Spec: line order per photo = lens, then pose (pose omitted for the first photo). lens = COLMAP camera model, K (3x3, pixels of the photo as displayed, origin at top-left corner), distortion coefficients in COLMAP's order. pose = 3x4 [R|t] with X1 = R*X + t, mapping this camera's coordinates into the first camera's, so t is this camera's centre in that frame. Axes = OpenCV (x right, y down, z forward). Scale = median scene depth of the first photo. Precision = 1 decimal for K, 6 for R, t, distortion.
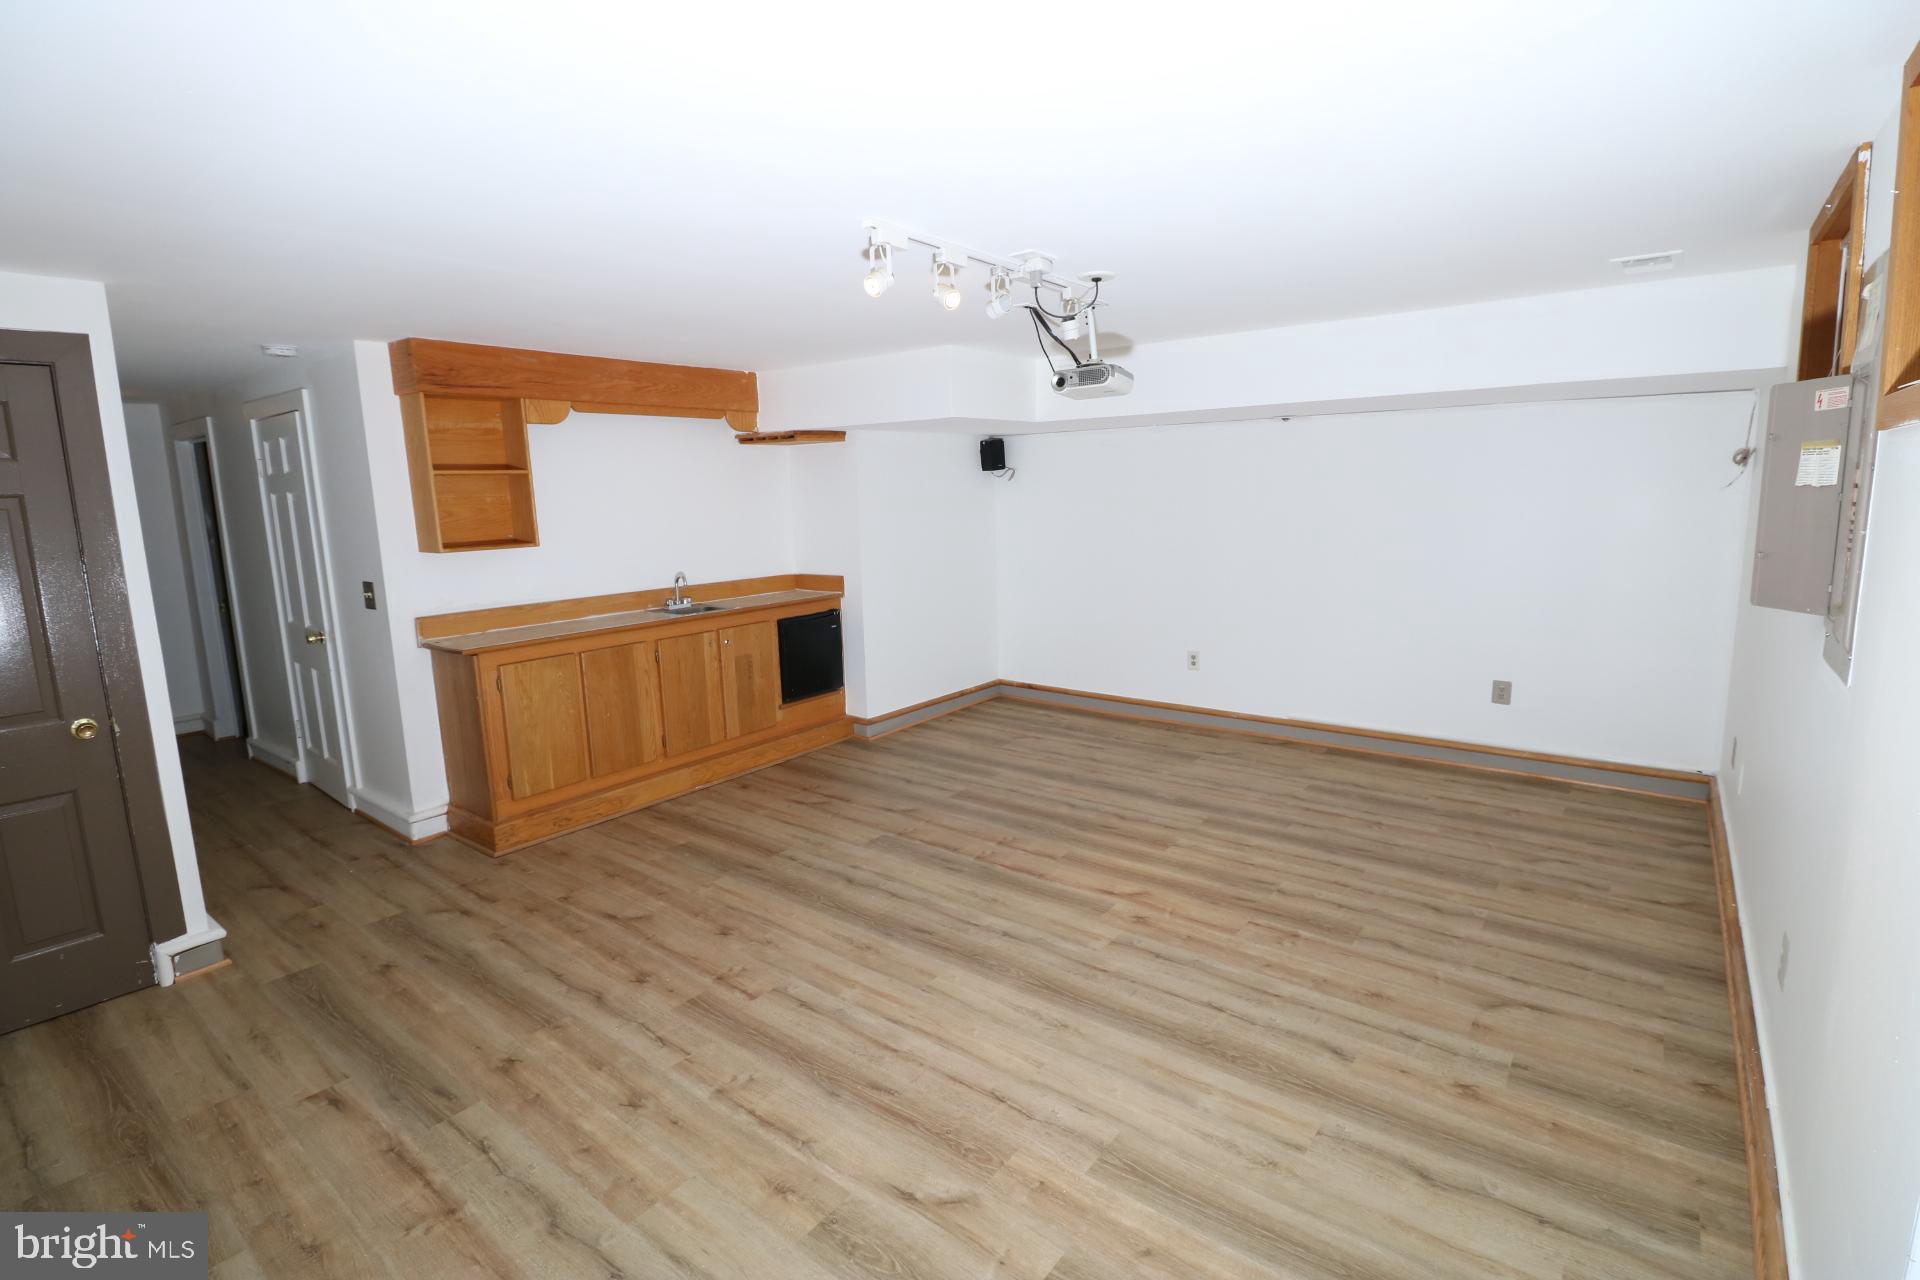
lens RADIAL K [[899.1, 0, 979.8], [0, 899.1, 631.3], [0, 0, 1]] dist [-0.006140, -0.008483]
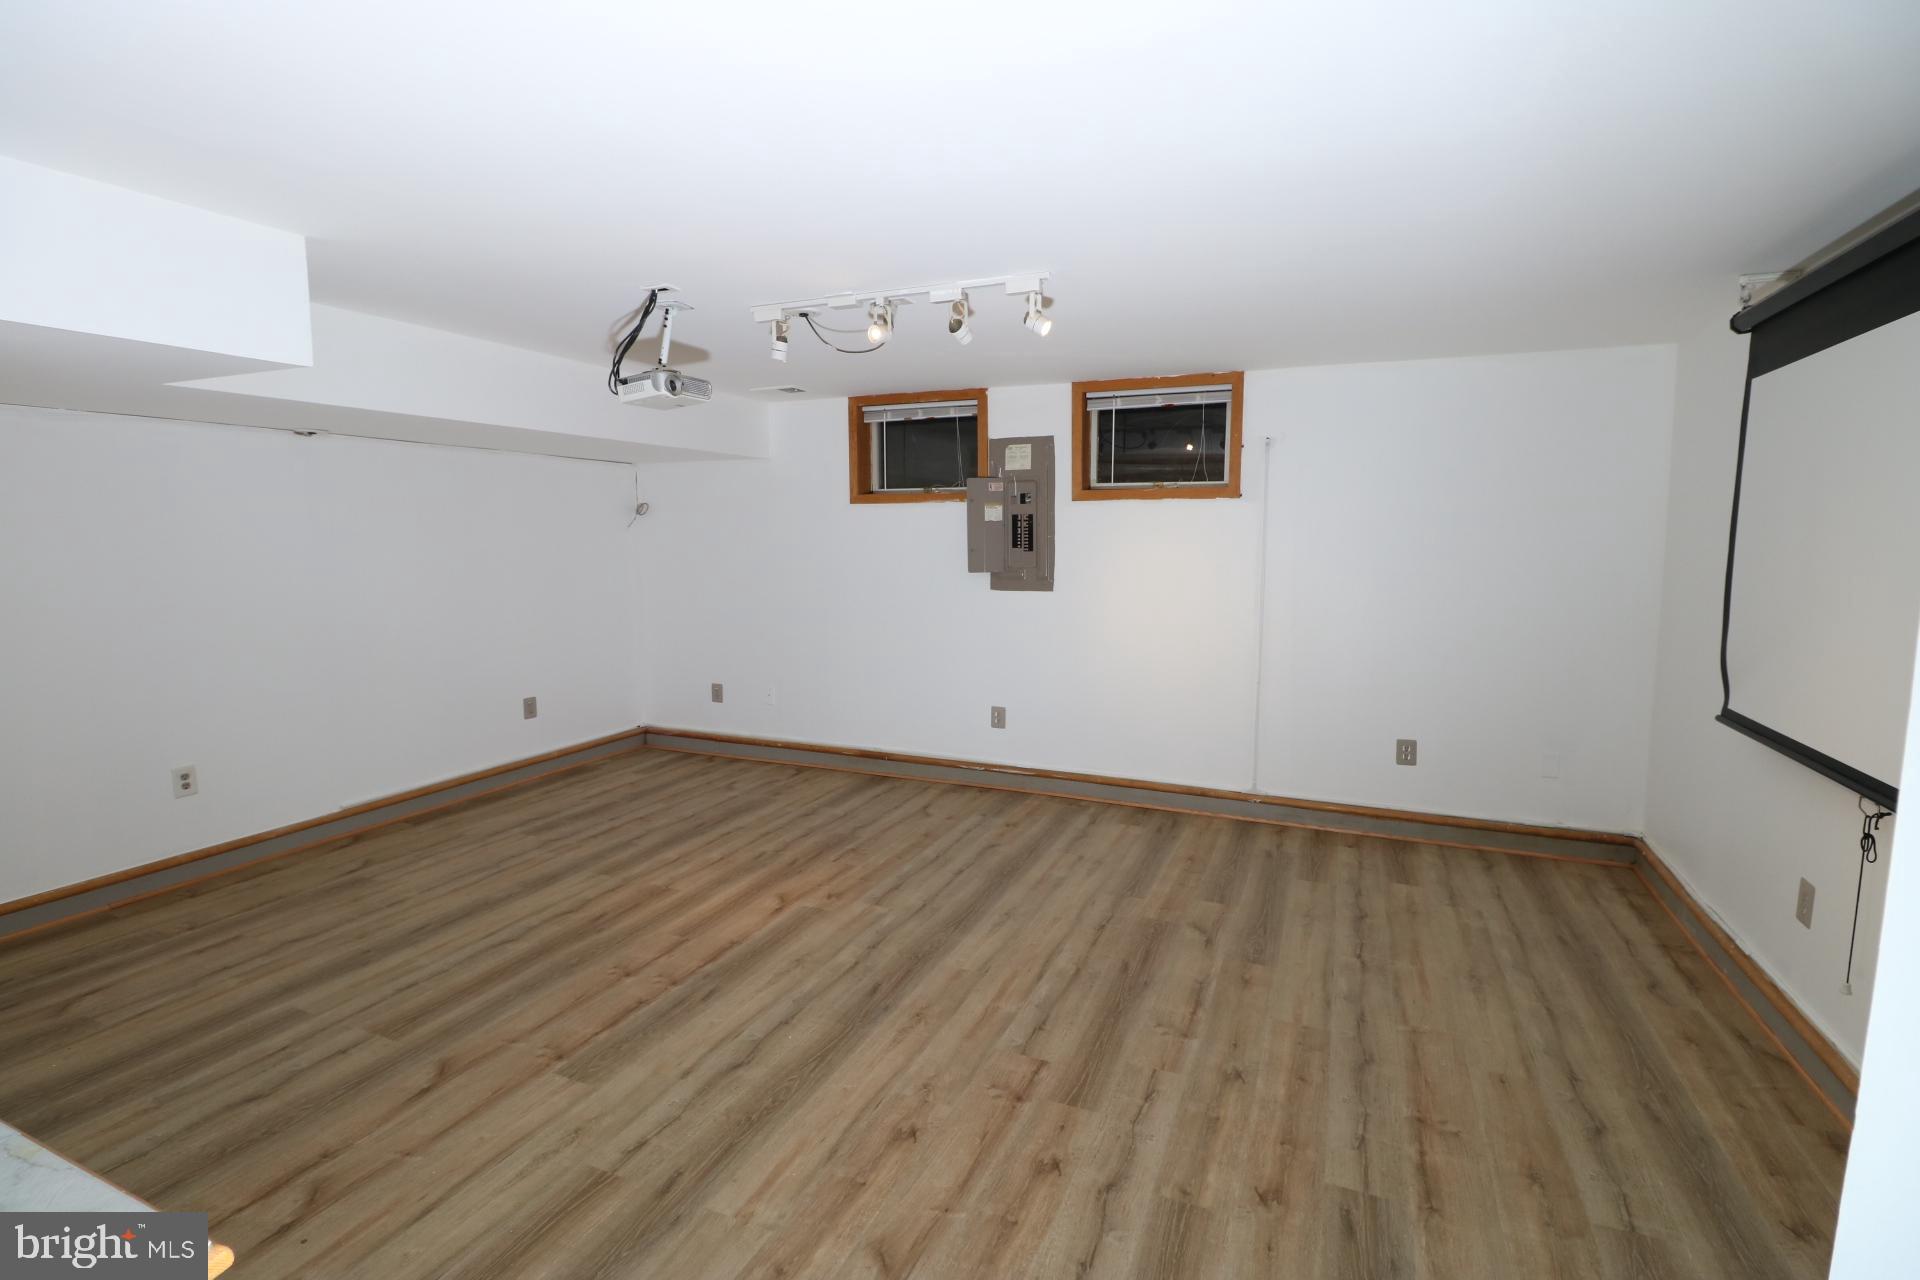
lens RADIAL K [[899.1, 0, 972.3], [0, 899.1, 632.7], [0, 0, 1]] dist [-0.006140, -0.008483]
pose [[-0.253871, -0.084125, 0.963573, -0.847202], [0.159526, 0.978926, 0.127495, -0.105363], [-0.953992, 0.186082, -0.235101, 0.963369]]
